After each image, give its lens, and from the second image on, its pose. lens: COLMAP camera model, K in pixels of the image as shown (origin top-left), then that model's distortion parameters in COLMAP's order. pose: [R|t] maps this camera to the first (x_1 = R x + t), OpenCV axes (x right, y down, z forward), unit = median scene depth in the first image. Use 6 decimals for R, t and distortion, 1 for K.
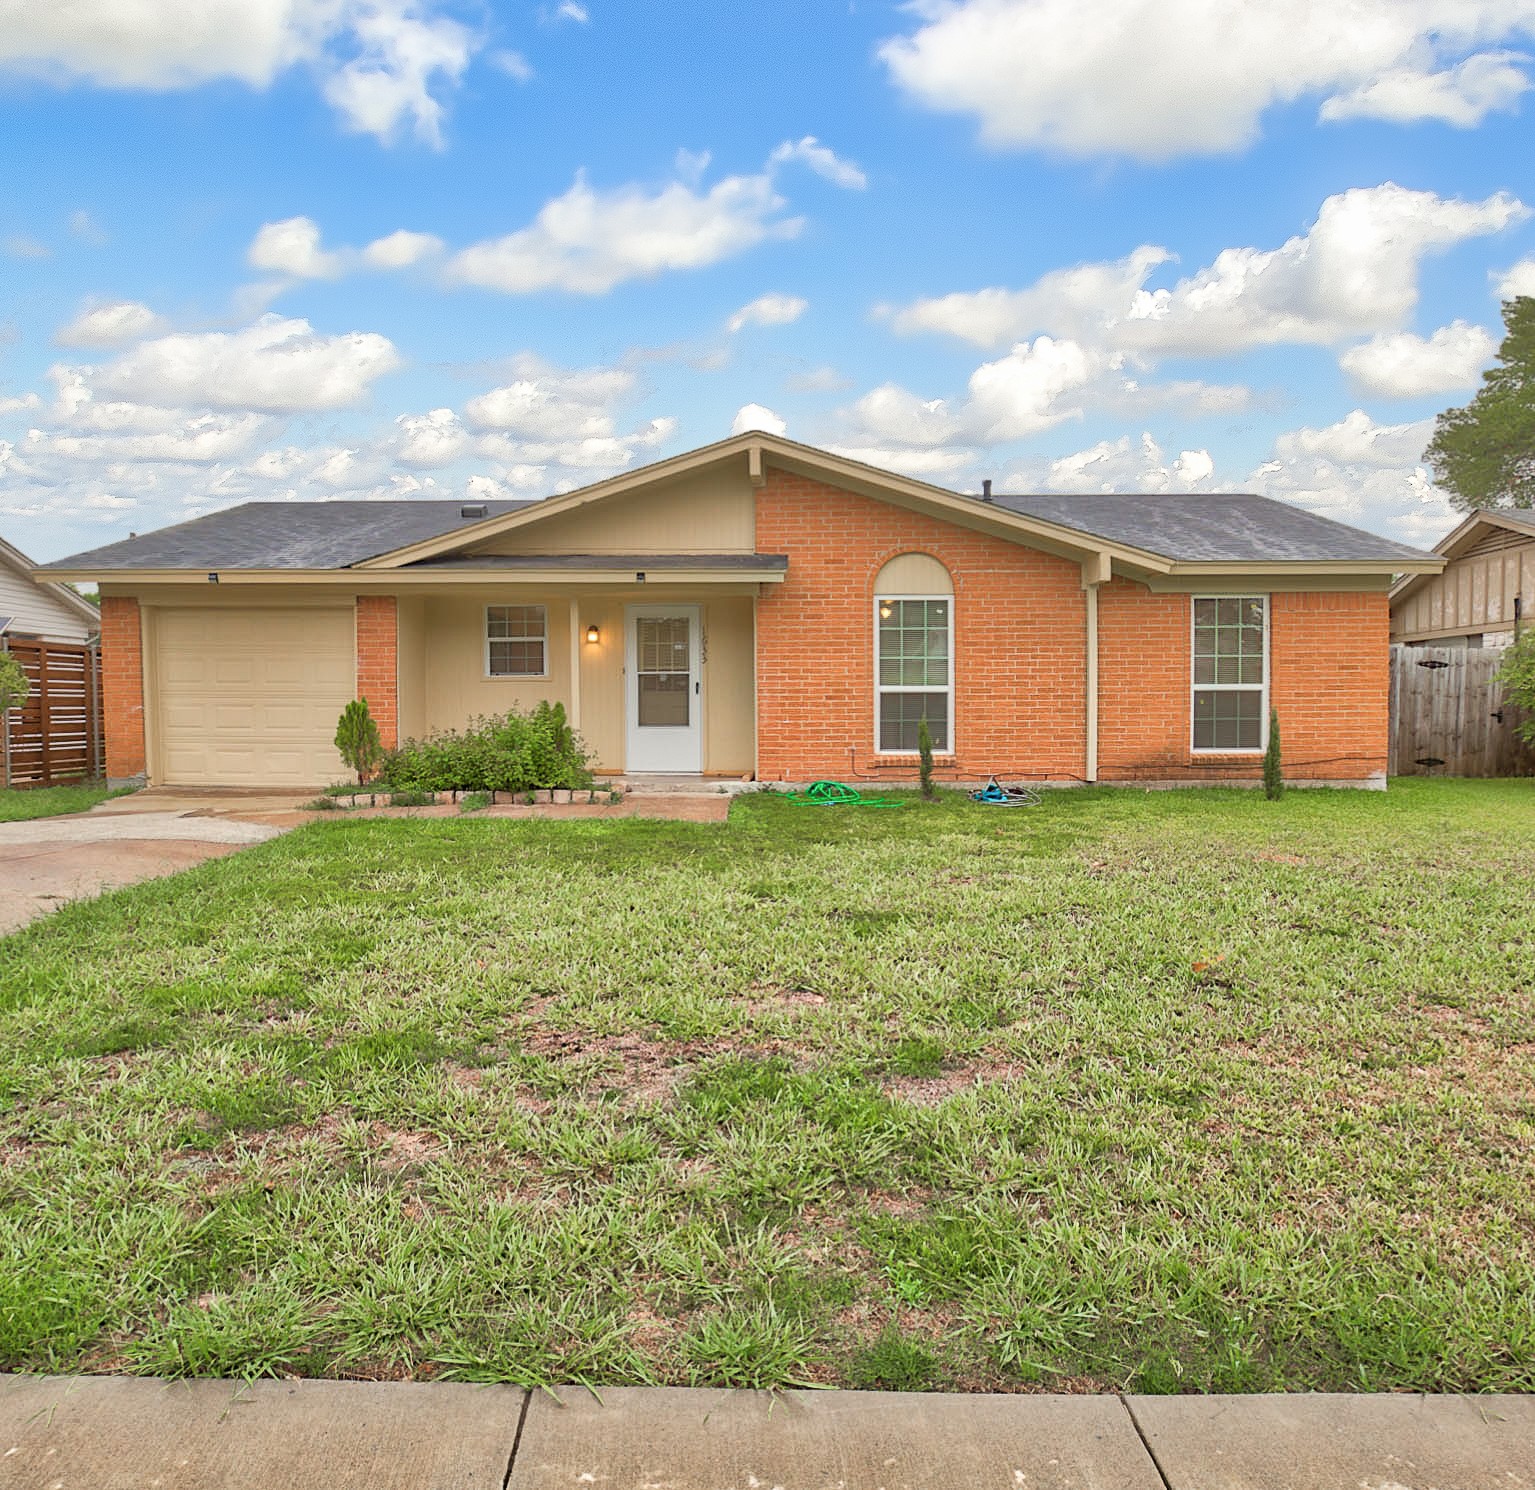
lens RADIAL K [[1003.1, 0, 749.1], [0, 1003.1, 740.1], [0, 0, 1]] dist [0.004247, -0.003219]
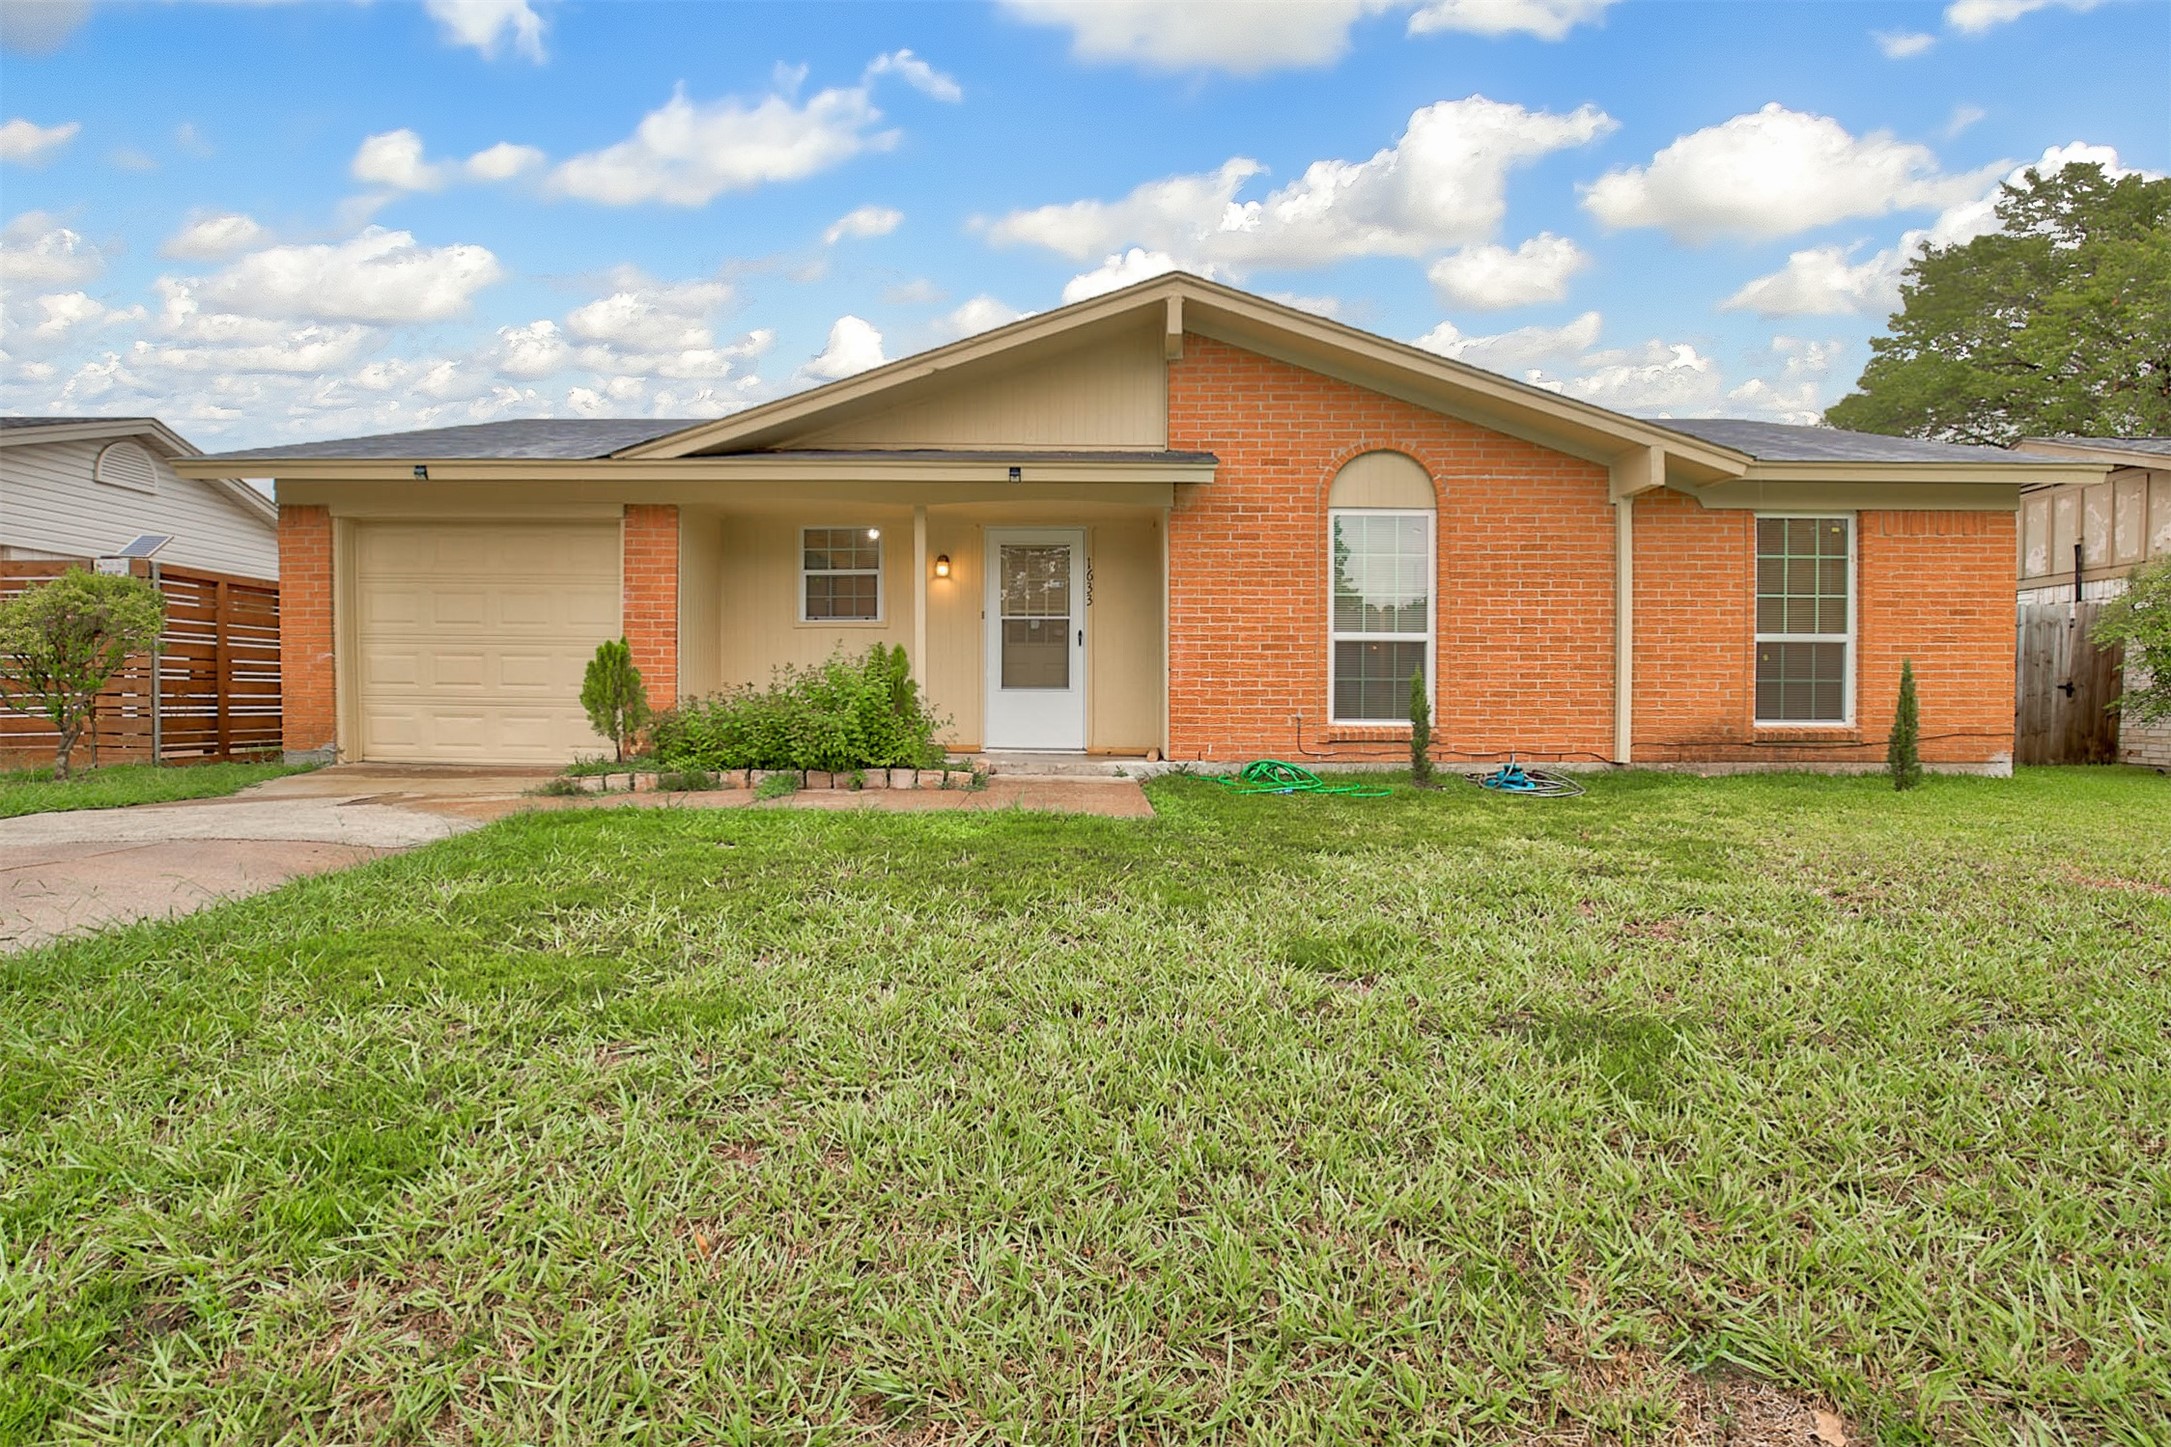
lens RADIAL K [[1001.2, 0, 1086.9], [0, 1001.2, 716.8], [0, 0, 1]] dist [-0.010810, 0.006529]
pose [[0.999932, 0.006758, 0.009471, -0.058555], [-0.006621, 0.999873, -0.014497, 0.020160], [-0.009568, 0.014433, 0.999850, 0.270598]]
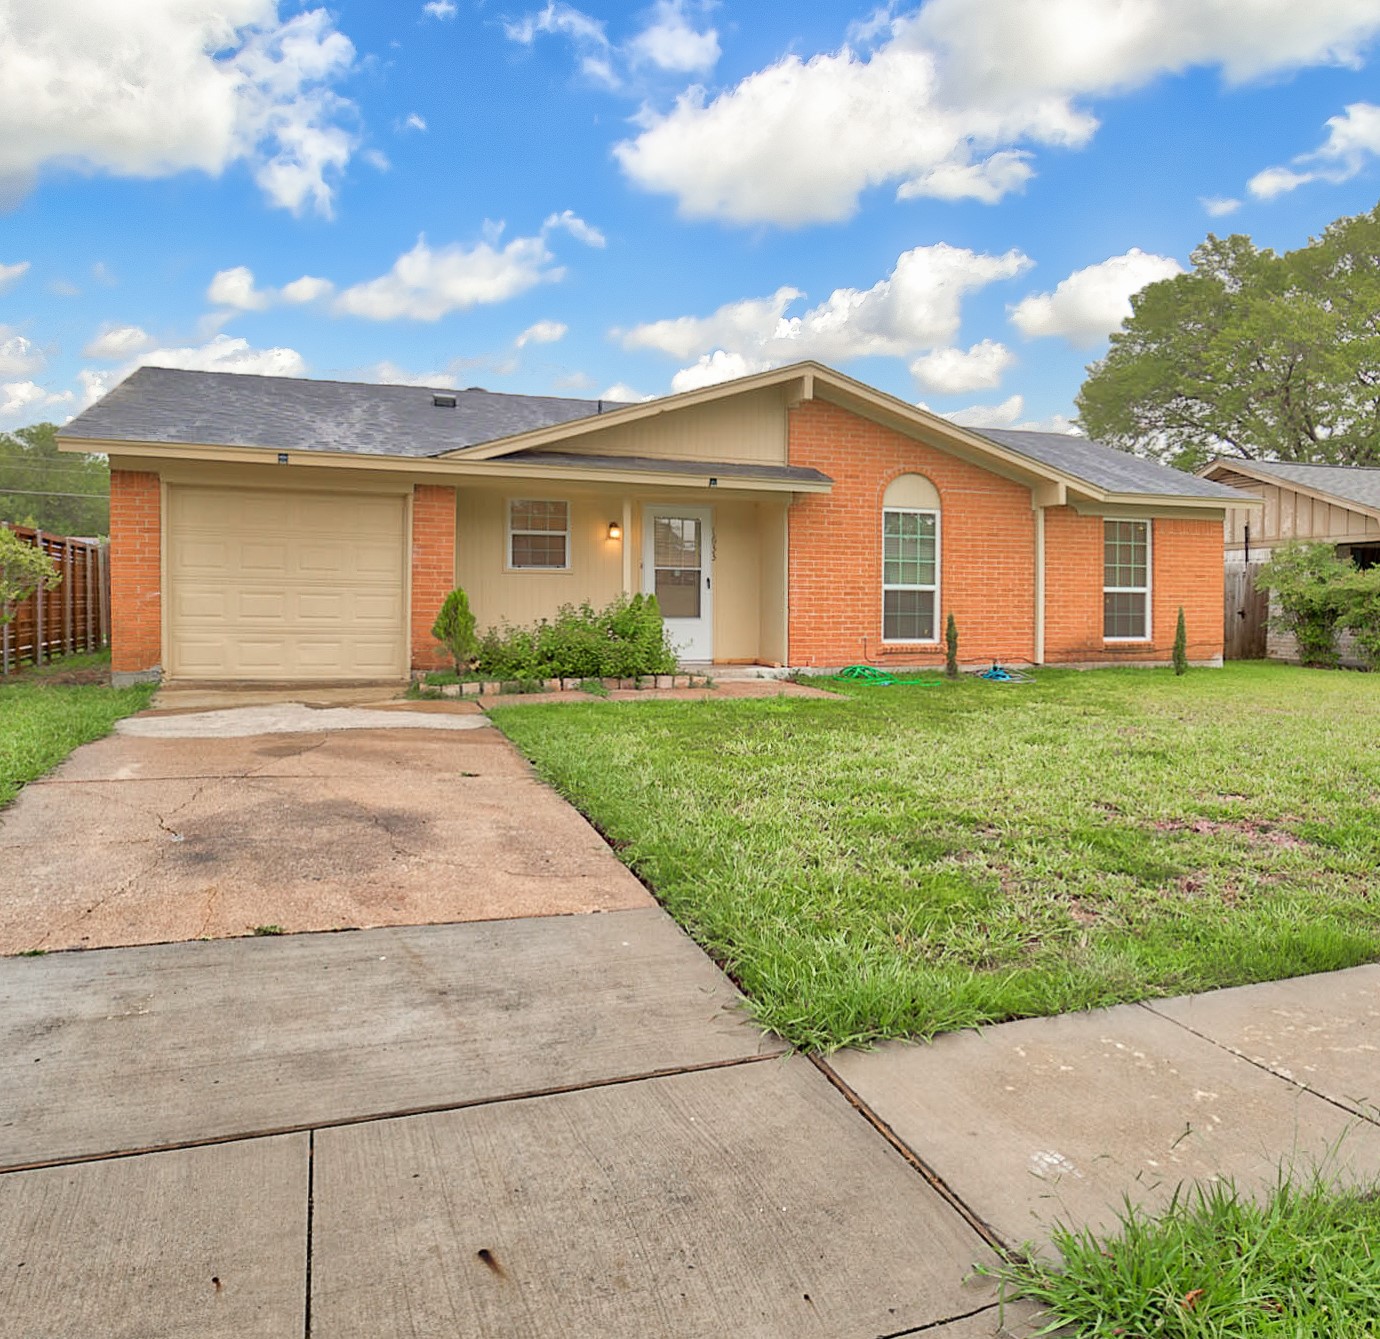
lens RADIAL K [[1013.0, 0, 761.7], [0, 1013.0, 615.6], [0, 0, 1]] dist [0.042607, -0.001474]
pose [[0.935182, 0.005743, 0.354121, -0.426760], [0.001339, 0.999804, -0.019751, 0.005843], [-0.354165, 0.018945, 0.934991, -0.058209]]
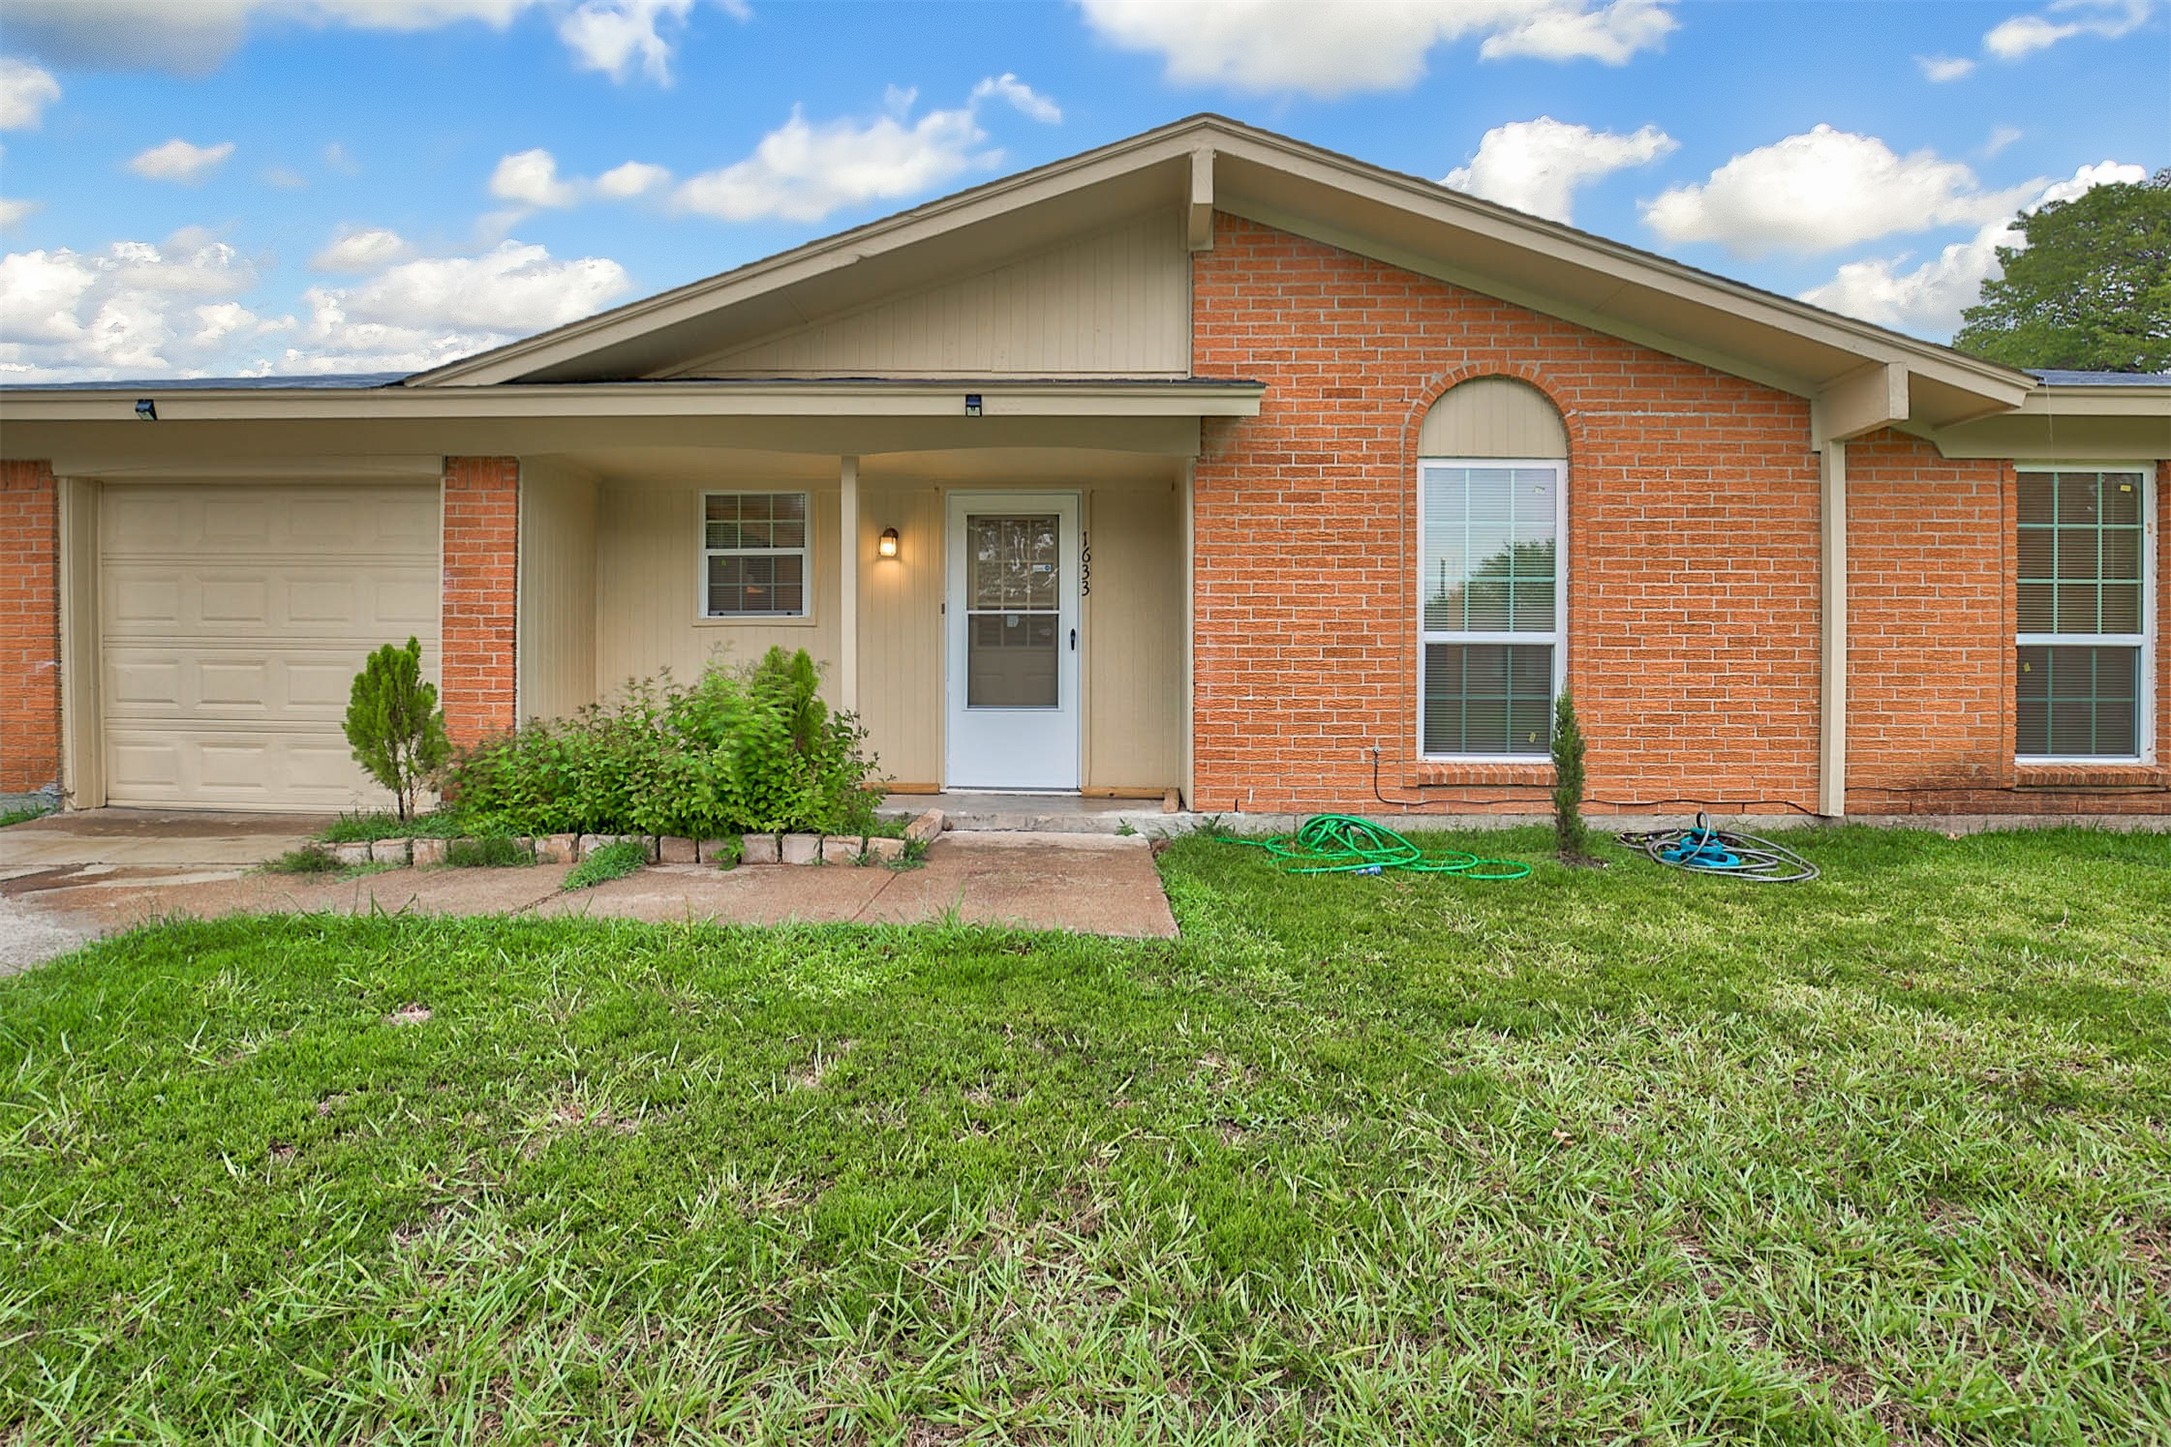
lens RADIAL K [[1042.6, 0, 1083.9], [0, 1042.6, 717.4], [0, 0, 1]] dist [-0.020502, 0.008055]
pose [[0.999957, 0.007454, -0.005580, -0.045929], [-0.007541, 0.999847, -0.015808, 0.001064], [0.005462, 0.015850, 0.999859, 0.457162]]
